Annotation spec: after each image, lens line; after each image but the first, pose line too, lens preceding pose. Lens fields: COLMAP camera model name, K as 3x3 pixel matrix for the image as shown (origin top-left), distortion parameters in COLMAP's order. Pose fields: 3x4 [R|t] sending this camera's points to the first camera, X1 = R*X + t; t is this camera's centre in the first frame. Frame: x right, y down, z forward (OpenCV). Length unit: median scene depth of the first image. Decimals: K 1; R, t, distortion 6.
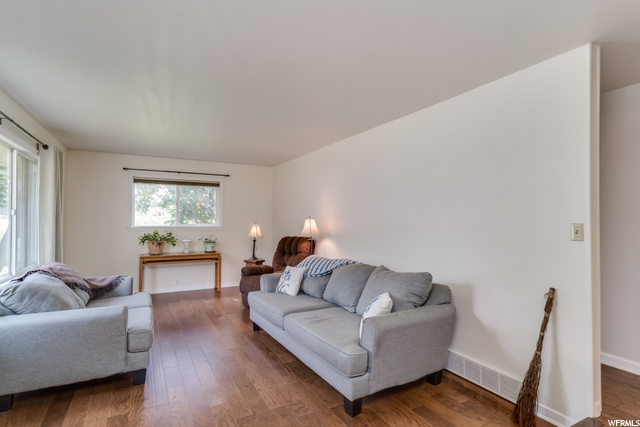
lens RADIAL K [[326.0, 0, 317.4], [0, 326.0, 215.1], [0, 0, 1]] dist [0.000776, 0.000021]
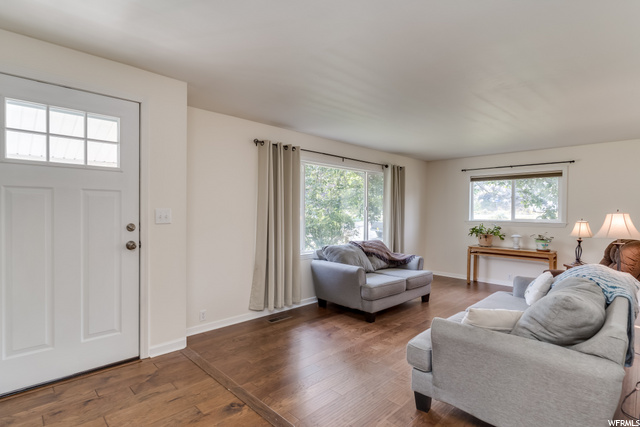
lens RADIAL K [[326.0, 0, 317.4], [0, 326.0, 215.1], [0, 0, 1]] dist [0.000776, 0.000021]
pose [[0.282039, 0.008765, -0.959363, 0.375481], [0.002447, 0.999948, 0.009855, 0.005409], [0.959400, -0.005127, 0.282003, 0.163652]]
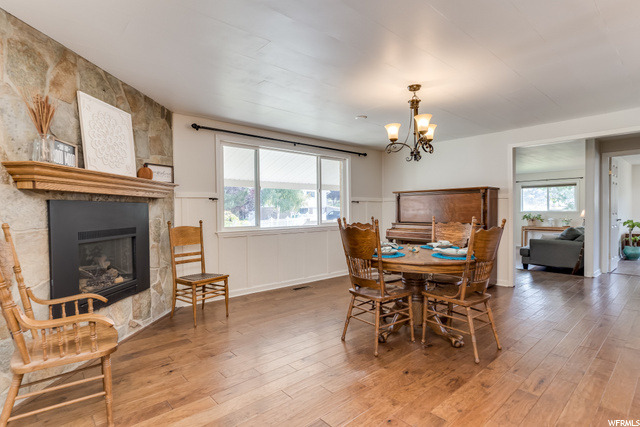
lens RADIAL K [[326.0, 0, 317.4], [0, 326.0, 215.1], [0, 0, 1]] dist [0.000776, 0.000021]
pose [[0.235615, 0.009128, -0.971804, 1.021842], [0.021329, 0.999666, 0.014561, 0.004836], [0.971612, -0.024159, 0.235341, -0.629155]]
